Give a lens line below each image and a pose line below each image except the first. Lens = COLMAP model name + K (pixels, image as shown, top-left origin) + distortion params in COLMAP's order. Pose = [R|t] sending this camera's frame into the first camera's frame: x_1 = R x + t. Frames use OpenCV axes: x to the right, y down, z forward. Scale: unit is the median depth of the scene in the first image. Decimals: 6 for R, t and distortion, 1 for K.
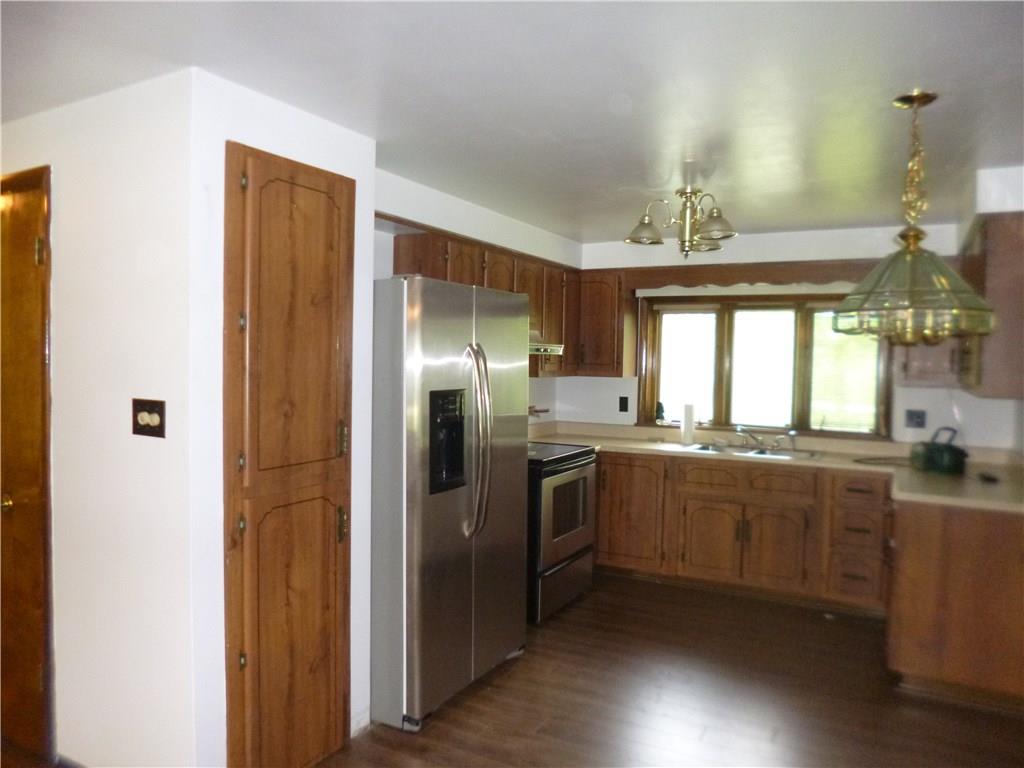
lens RADIAL K [[724.9, 0, 513.8], [0, 724.9, 383.1], [0, 0, 1]] dist [-0.036512, 0.020098]
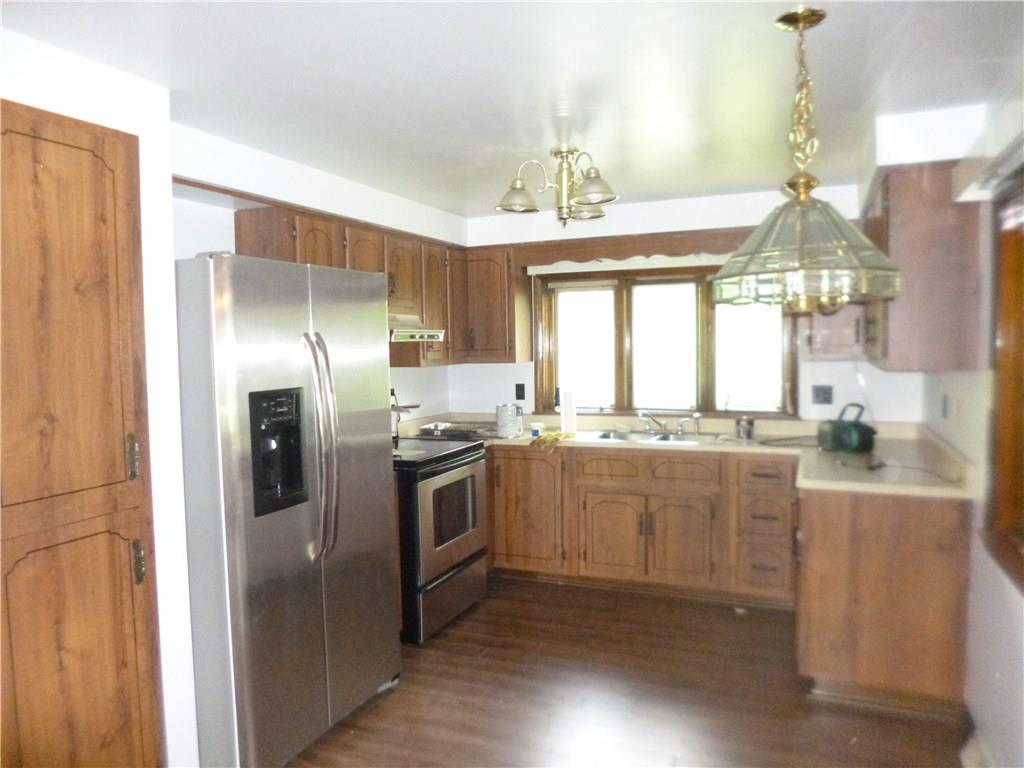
lens RADIAL K [[724.9, 0, 502.4], [0, 724.9, 386.6], [0, 0, 1]] dist [-0.036512, 0.020098]
pose [[0.995582, -0.044126, 0.082886, 0.090027], [0.042089, 0.998771, 0.026169, -0.004364], [-0.083939, -0.022564, 0.996215, 0.133683]]
